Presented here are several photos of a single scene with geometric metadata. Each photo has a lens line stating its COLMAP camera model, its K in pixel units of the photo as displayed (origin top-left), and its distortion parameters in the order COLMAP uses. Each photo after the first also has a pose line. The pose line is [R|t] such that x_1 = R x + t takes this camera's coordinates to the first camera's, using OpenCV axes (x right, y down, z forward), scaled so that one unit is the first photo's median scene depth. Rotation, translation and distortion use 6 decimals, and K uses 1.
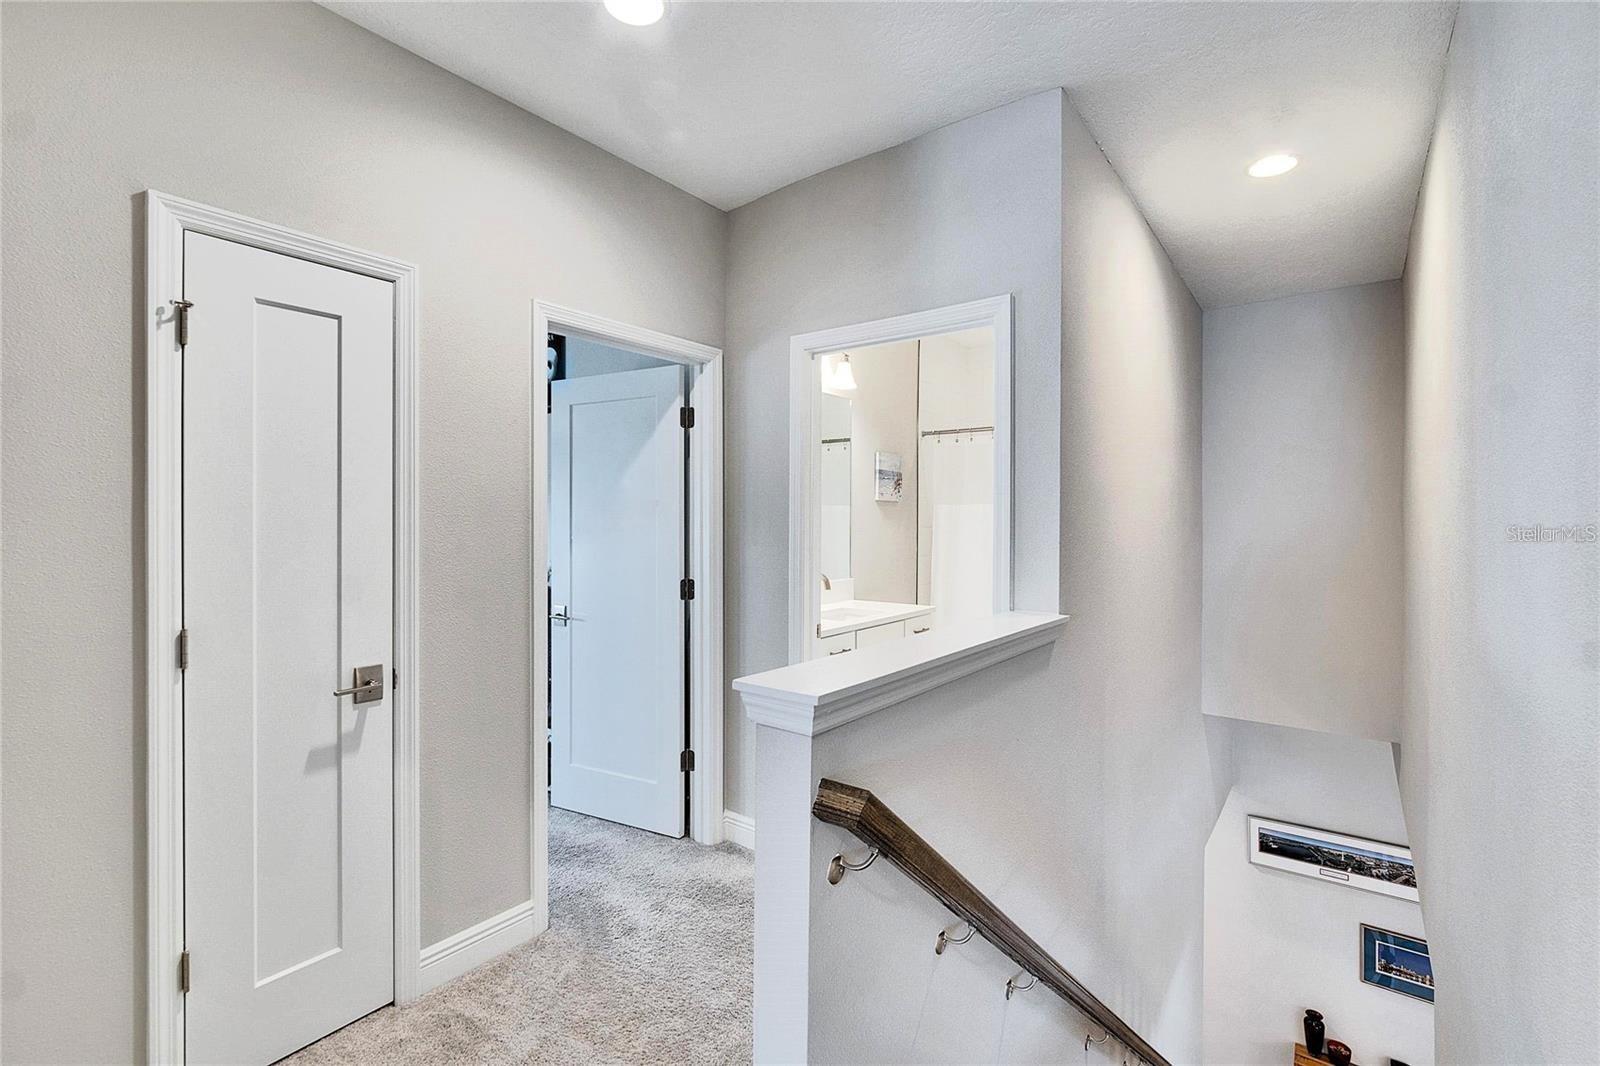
lens RADIAL K [[699.8, 0, 797.8], [0, 699.8, 535.0], [0, 0, 1]] dist [-0.004870, 0.000769]
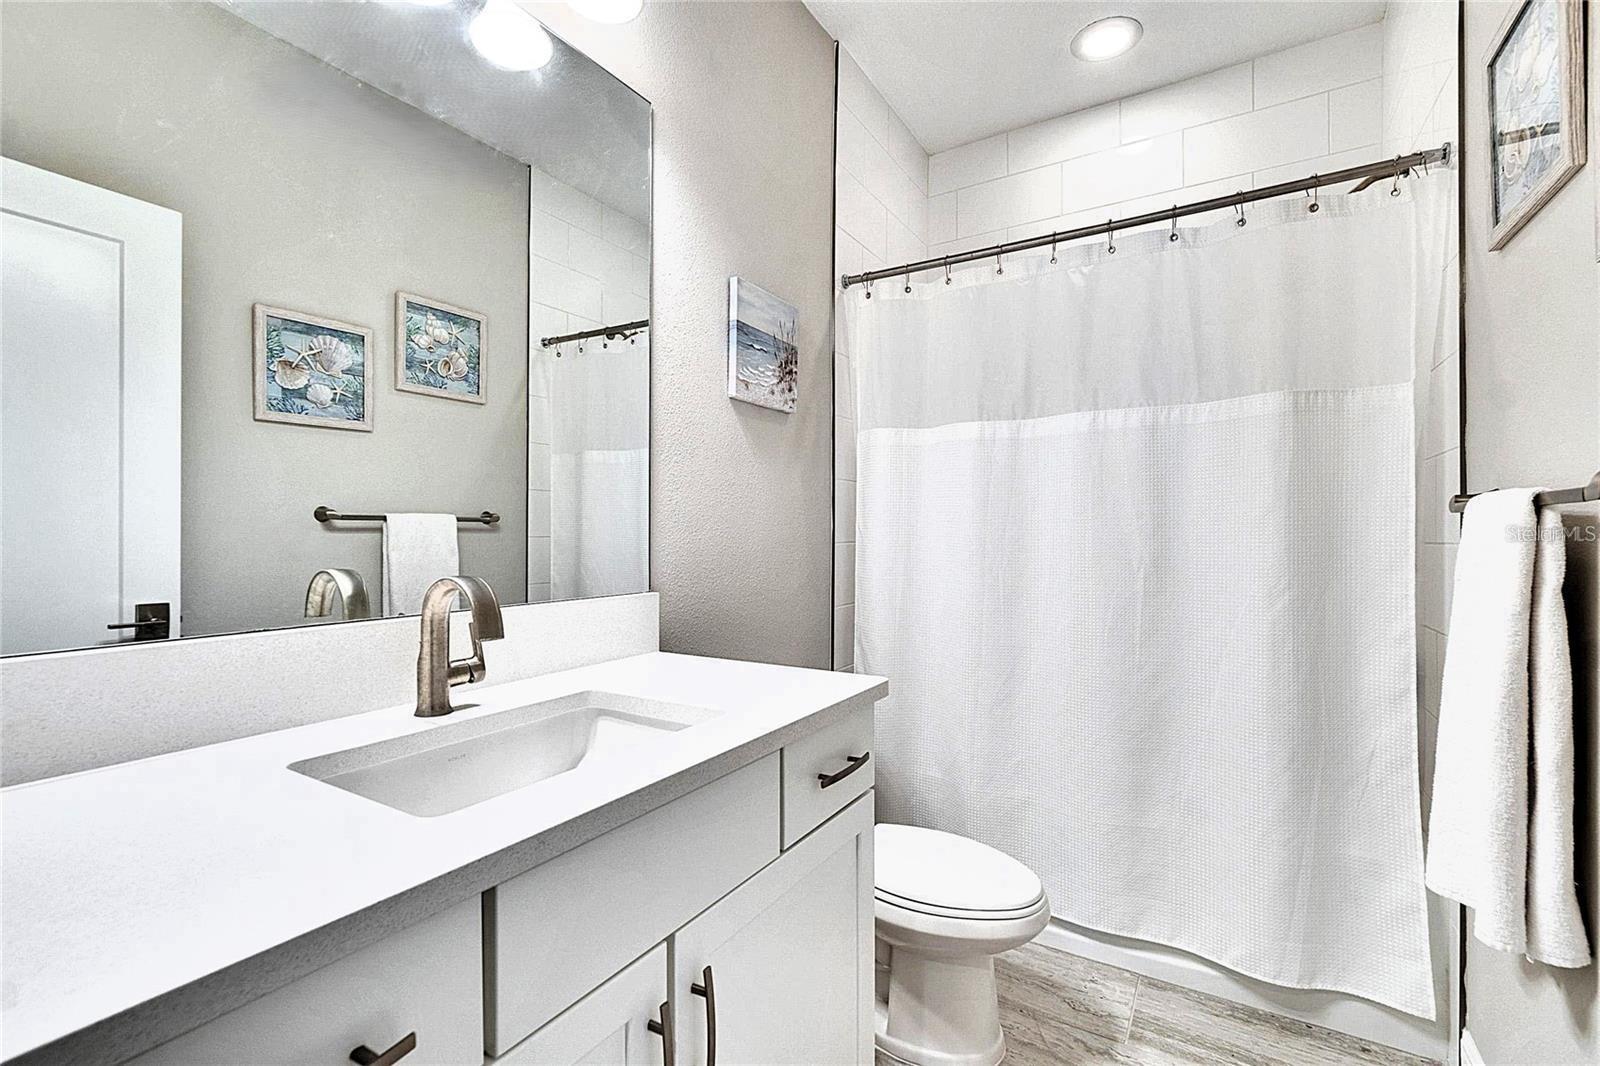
lens RADIAL K [[699.8, 0, 802.1], [0, 699.8, 525.3], [0, 0, 1]] dist [-0.004870, 0.000769]
pose [[0.992780, 0.003022, 0.119911, 0.102035], [-0.003724, 0.999977, 0.005631, 0.021748], [-0.119891, -0.006036, 0.992769, 0.575538]]
